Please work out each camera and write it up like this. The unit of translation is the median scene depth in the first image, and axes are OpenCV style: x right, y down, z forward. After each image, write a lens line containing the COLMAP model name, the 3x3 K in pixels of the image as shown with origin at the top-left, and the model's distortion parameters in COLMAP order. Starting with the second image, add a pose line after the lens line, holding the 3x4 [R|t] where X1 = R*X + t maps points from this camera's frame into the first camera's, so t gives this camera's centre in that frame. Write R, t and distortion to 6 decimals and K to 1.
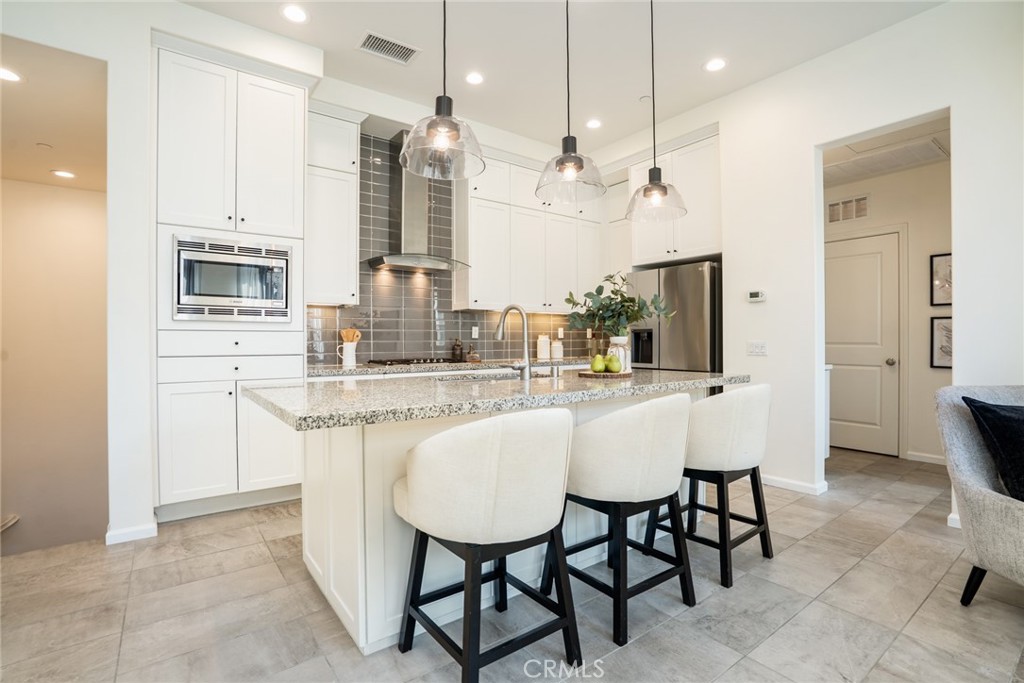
lens RADIAL K [[477.7, 0, 512.0], [0, 477.7, 341.5], [0, 0, 1]] dist [-0.058282, 0.021850]
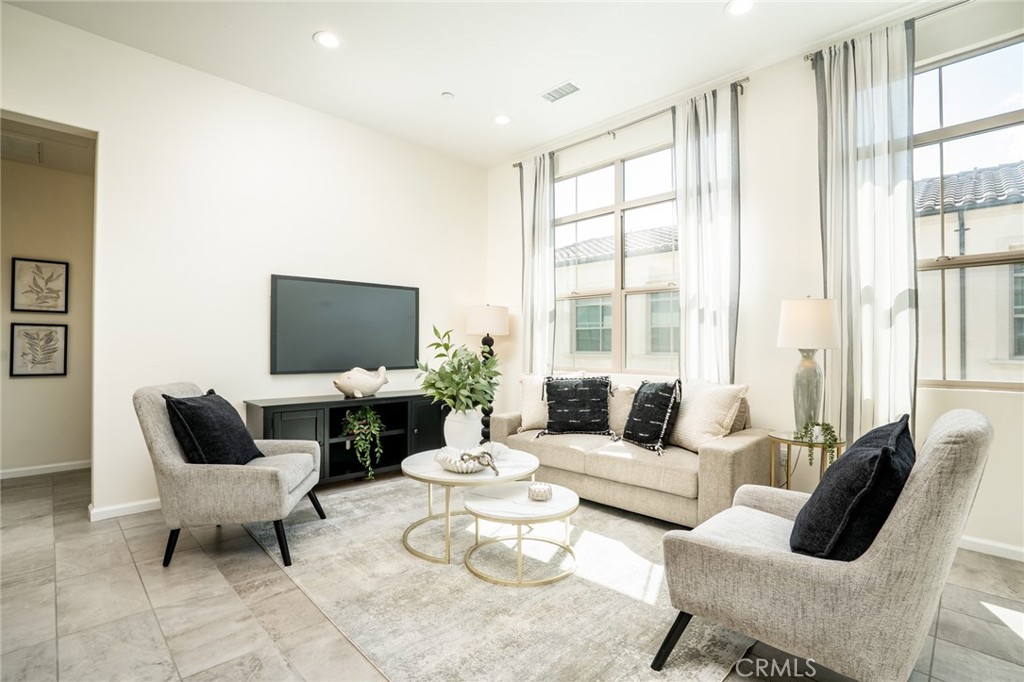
lens RADIAL K [[477.7, 0, 512.0], [0, 477.7, 341.0], [0, 0, 1]] dist [-0.058282, 0.021850]
pose [[-0.141682, 0.017642, 0.989755, -0.220770], [0.000308, 0.999842, -0.017777, 0.001094], [-0.989912, -0.002214, -0.141666, 0.163845]]
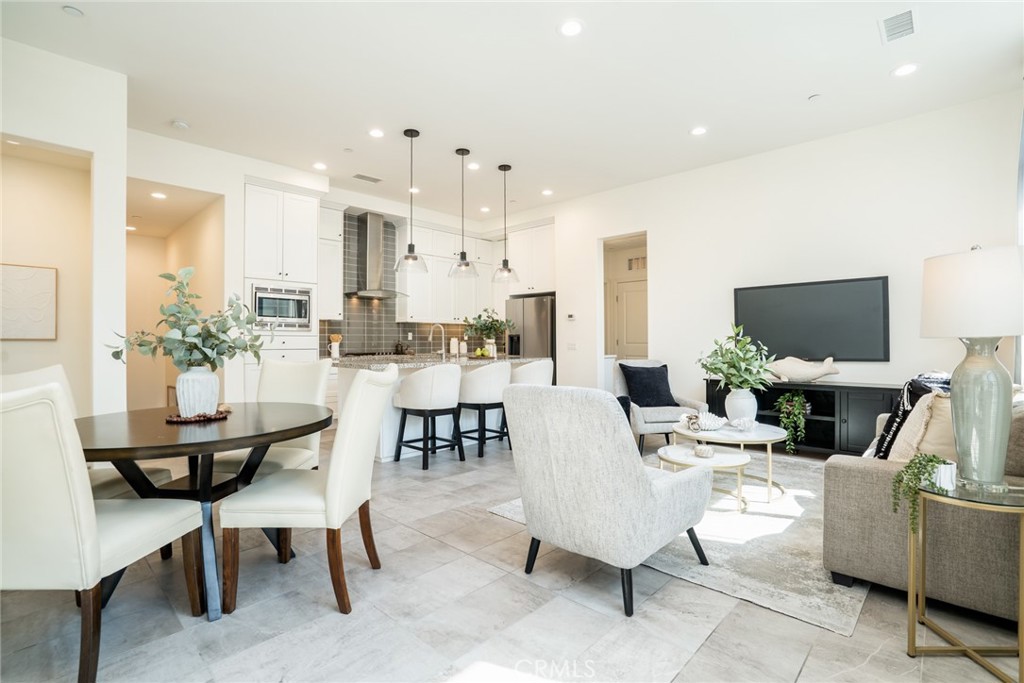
lens RADIAL K [[477.7, 0, 512.0], [0, 477.7, 341.5], [0, 0, 1]] dist [-0.058282, 0.021850]
pose [[0.984535, 0.000653, 0.175189, -0.033576], [-0.000141, 0.999996, -0.002938, 0.004524], [-0.175190, 0.002868, 0.984530, -0.894365]]
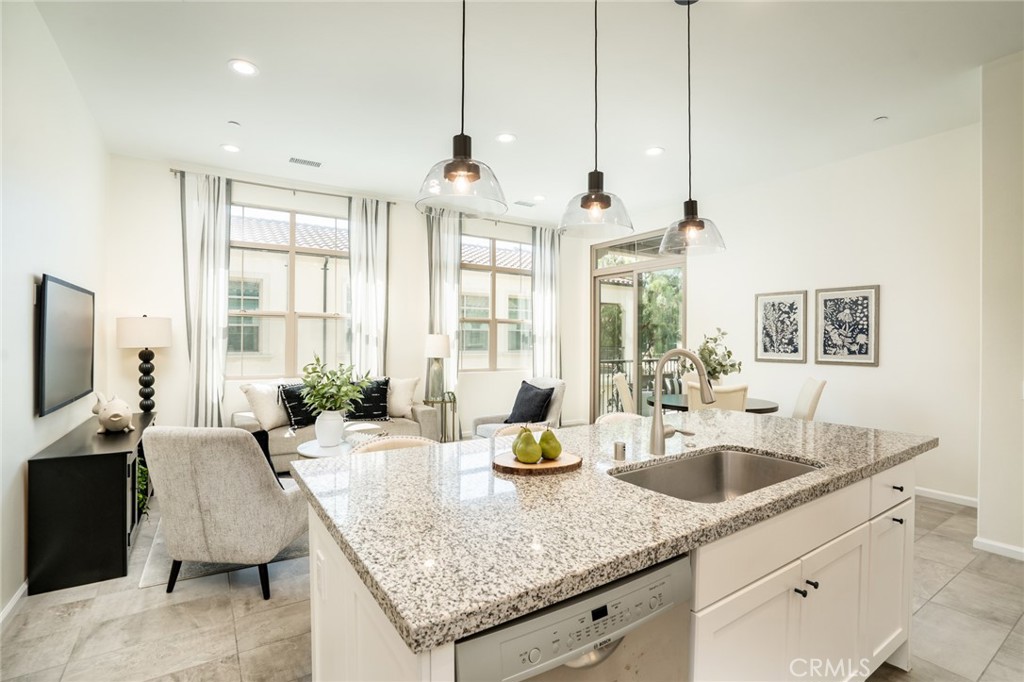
lens RADIAL K [[477.7, 0, 512.0], [0, 477.7, 341.0], [0, 0, 1]] dist [-0.058282, 0.021850]
pose [[-0.996828, -0.009591, 0.079005, 0.134442], [-0.008398, 0.999846, 0.015414, -0.101829], [-0.079140, 0.014702, -0.996755, 1.353786]]
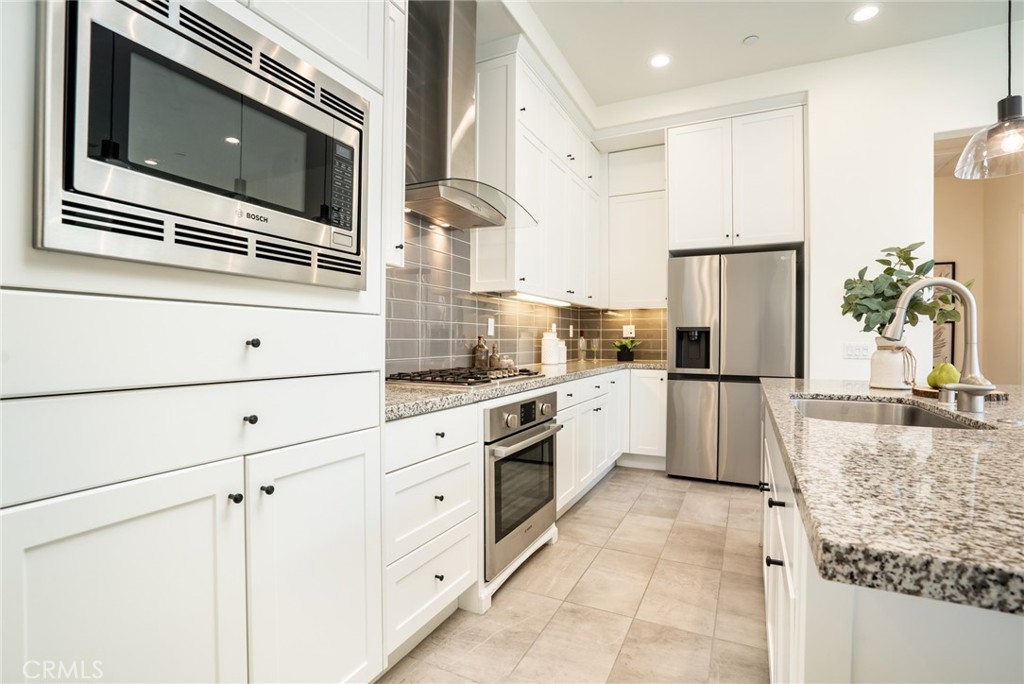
lens RADIAL K [[477.7, 0, 512.0], [0, 477.7, 342.0], [0, 0, 1]] dist [-0.058282, 0.021850]
pose [[0.892413, 0.005928, 0.451181, -0.536295], [-0.007540, 0.999970, 0.001775, 0.001097], [-0.451157, -0.004986, 0.892431, 0.584045]]
